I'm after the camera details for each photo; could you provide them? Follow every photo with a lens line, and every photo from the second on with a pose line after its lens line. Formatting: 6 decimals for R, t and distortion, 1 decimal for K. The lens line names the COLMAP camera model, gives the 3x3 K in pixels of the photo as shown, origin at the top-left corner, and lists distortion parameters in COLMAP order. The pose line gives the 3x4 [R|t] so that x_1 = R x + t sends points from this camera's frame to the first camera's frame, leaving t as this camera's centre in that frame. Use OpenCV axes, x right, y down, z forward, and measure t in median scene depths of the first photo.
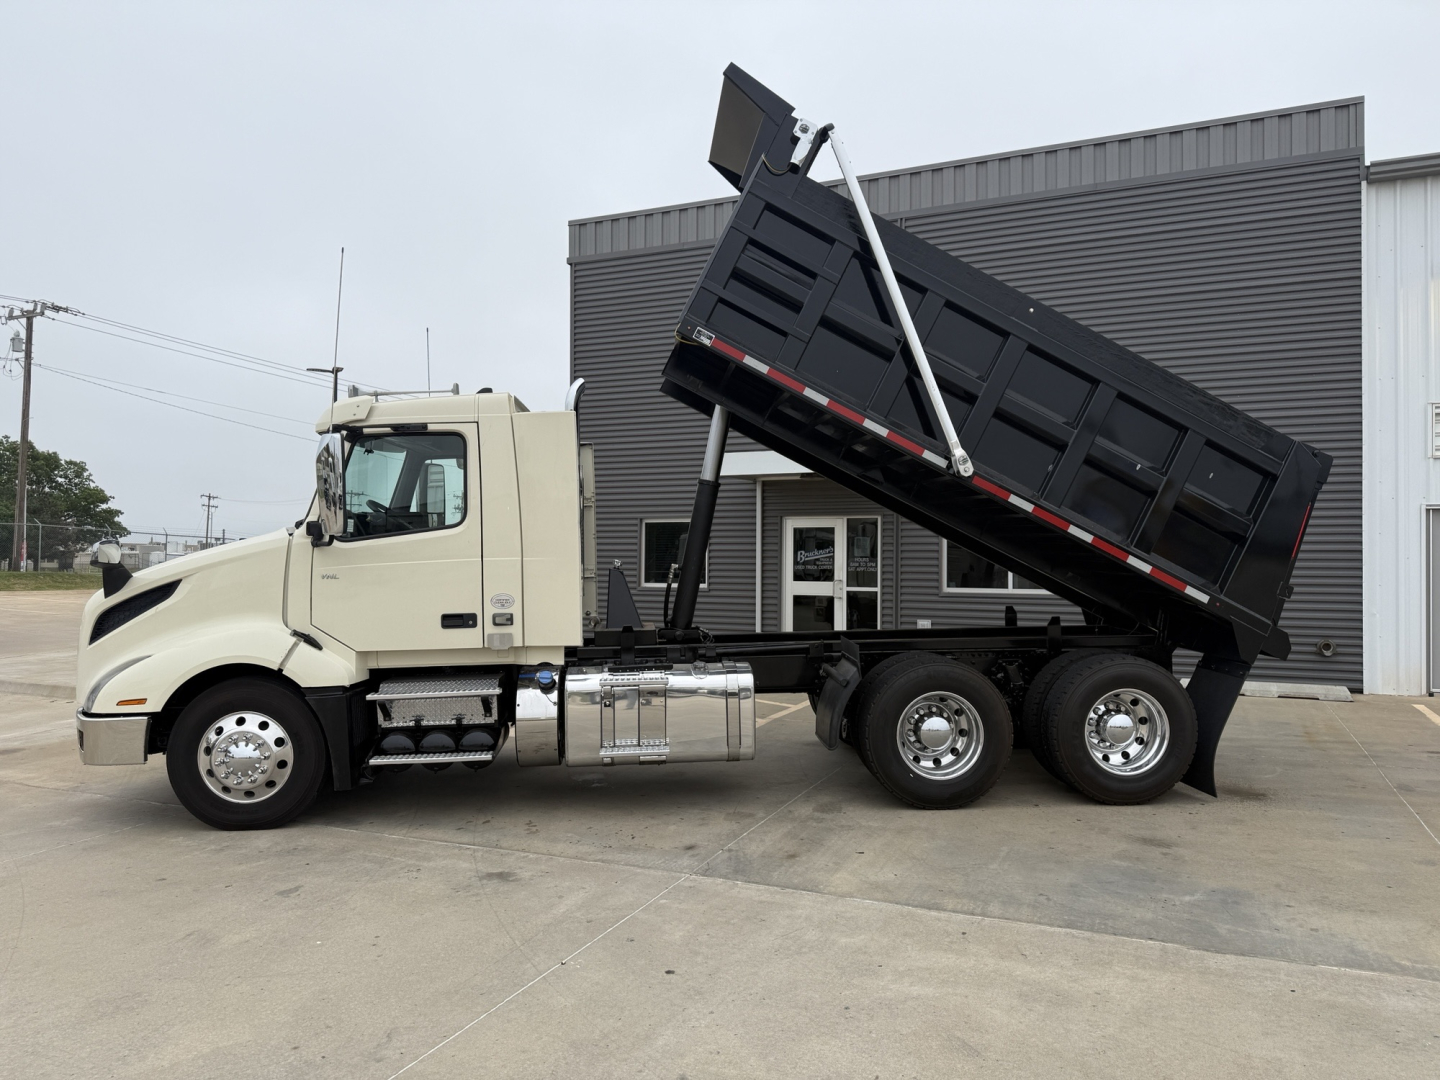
lens RADIAL K [[1009.1, 0, 727.4], [0, 1009.1, 532.5], [0, 0, 1]] dist [0.009302, -0.003492]
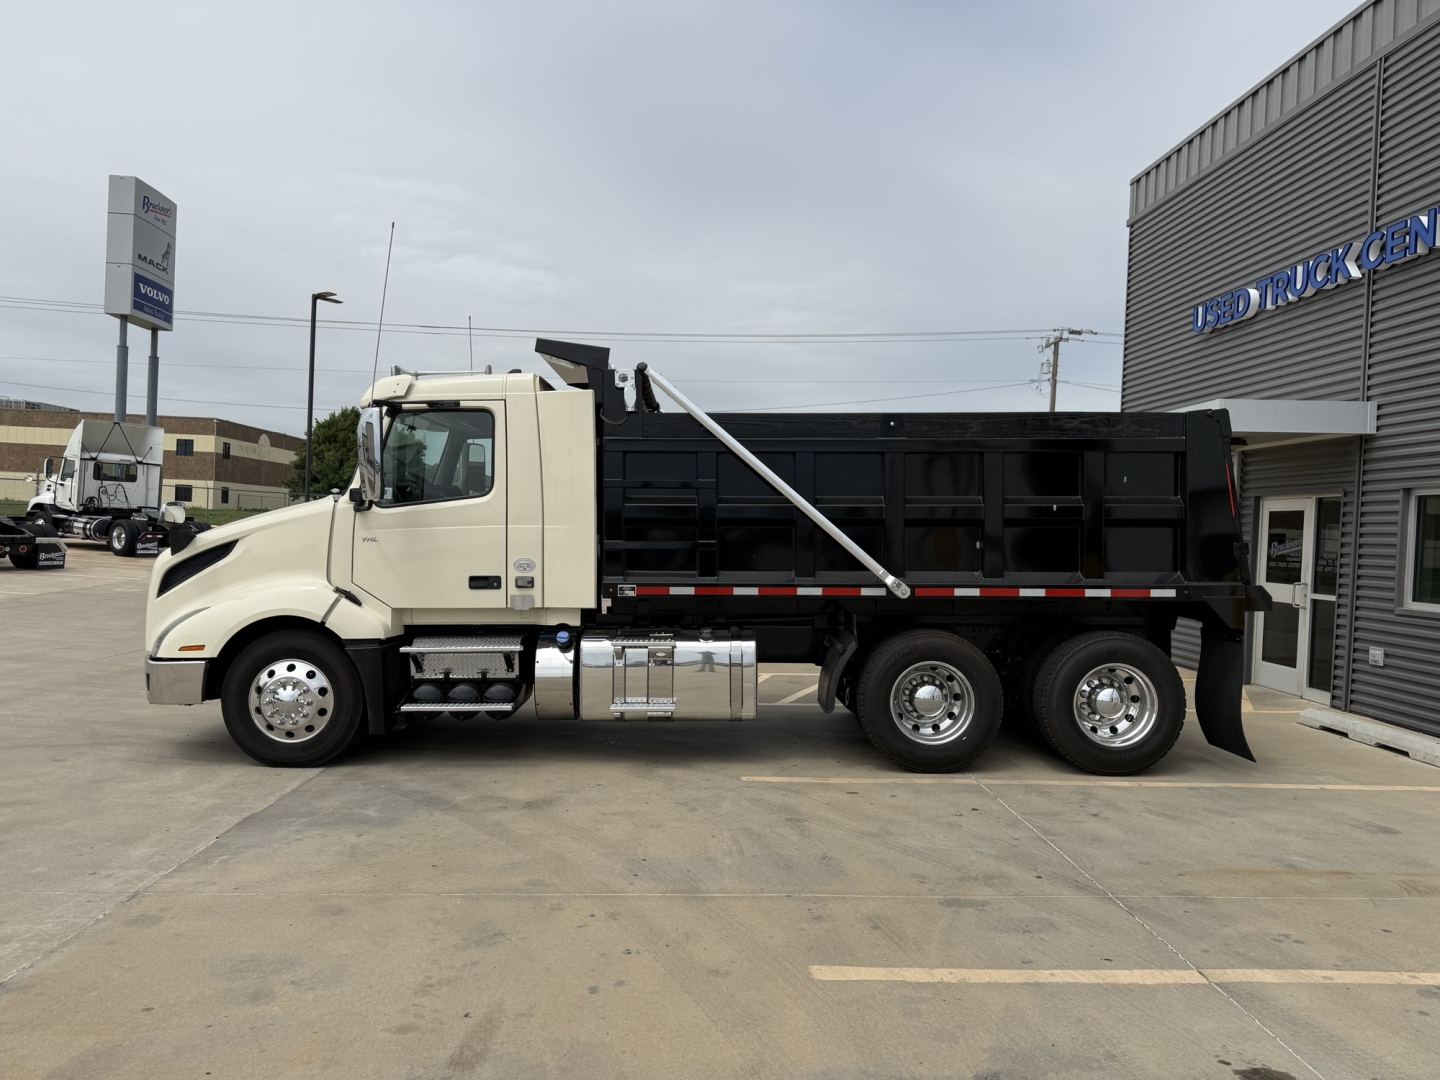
lens RADIAL K [[1012.2, 0, 722.7], [0, 1012.2, 532.8], [0, 0, 1]] dist [0.035643, -0.045520]
pose [[0.453248, 0.013883, -0.891276, 1.694458], [-0.009207, 0.999898, 0.010893, 0.020075], [0.891337, 0.003269, 0.453330, 0.830647]]
